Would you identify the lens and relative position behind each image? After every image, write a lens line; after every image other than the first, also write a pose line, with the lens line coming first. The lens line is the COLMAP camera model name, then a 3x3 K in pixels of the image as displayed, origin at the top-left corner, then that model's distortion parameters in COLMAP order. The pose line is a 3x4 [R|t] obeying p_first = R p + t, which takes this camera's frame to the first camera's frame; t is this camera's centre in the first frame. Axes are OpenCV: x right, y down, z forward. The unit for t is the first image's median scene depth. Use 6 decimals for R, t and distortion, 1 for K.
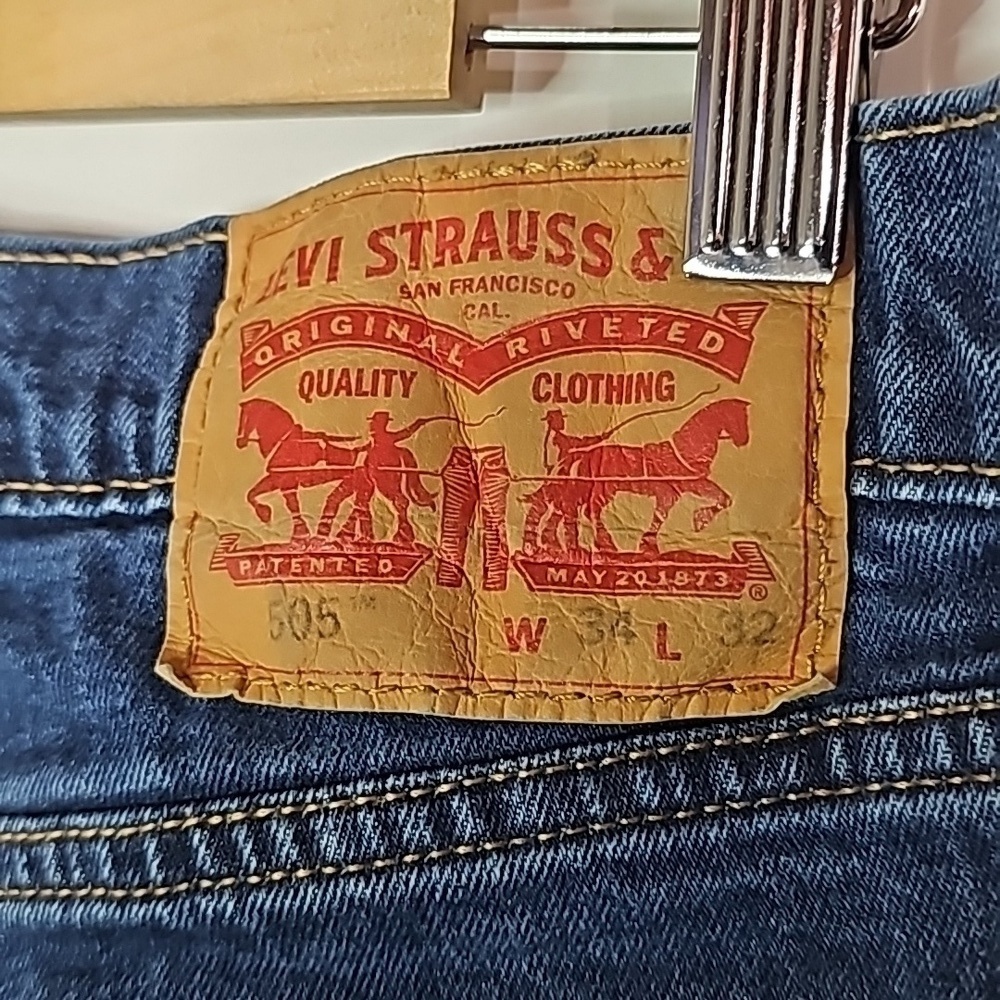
lens RADIAL K [[1446.0, 0, 525.7], [0, 1446.0, 479.8], [0, 0, 1]] dist [0.202816, -0.554147]
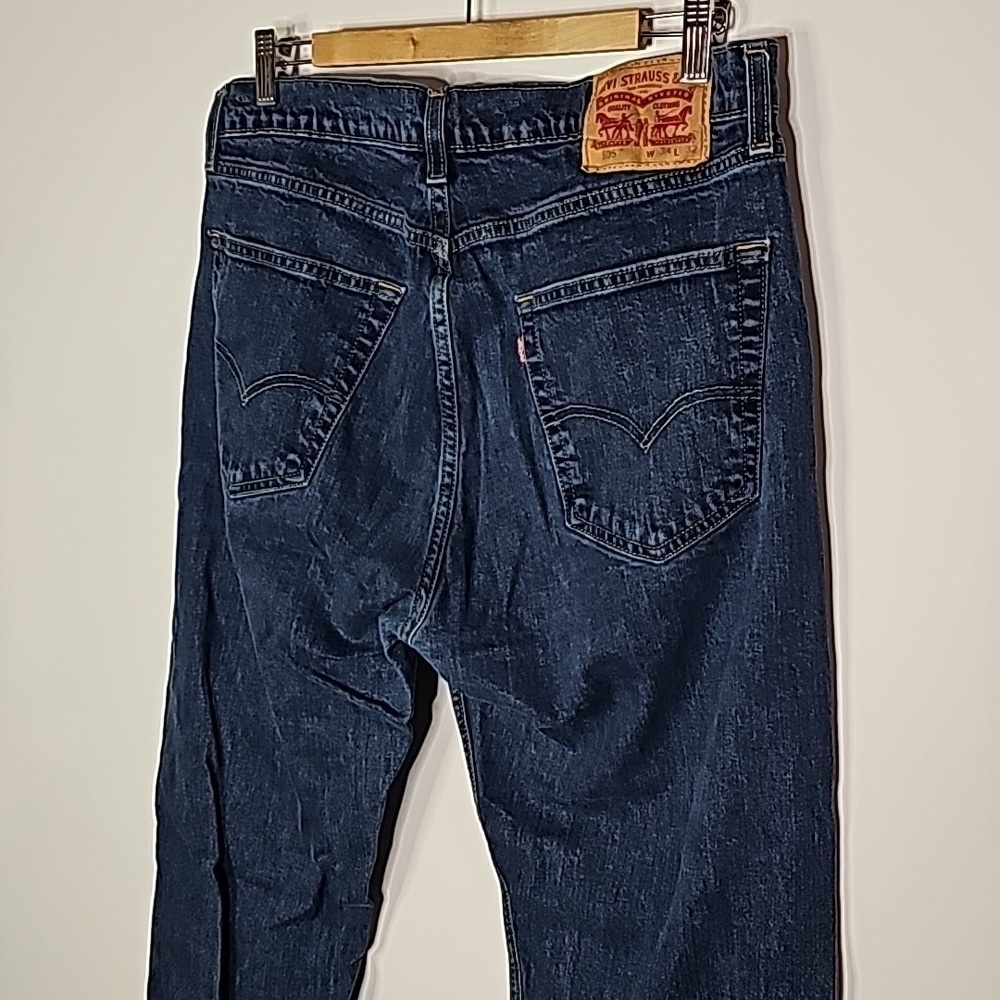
lens RADIAL K [[1446.0, 0, 525.7], [0, 1446.0, 479.8], [0, 0, 1]] dist [0.202816, -0.554147]
pose [[0.980147, 0.002378, -0.198256, 0.593388], [0.015934, 0.995749, 0.090720, 0.776532], [0.197629, -0.092078, 0.975943, -4.269454]]
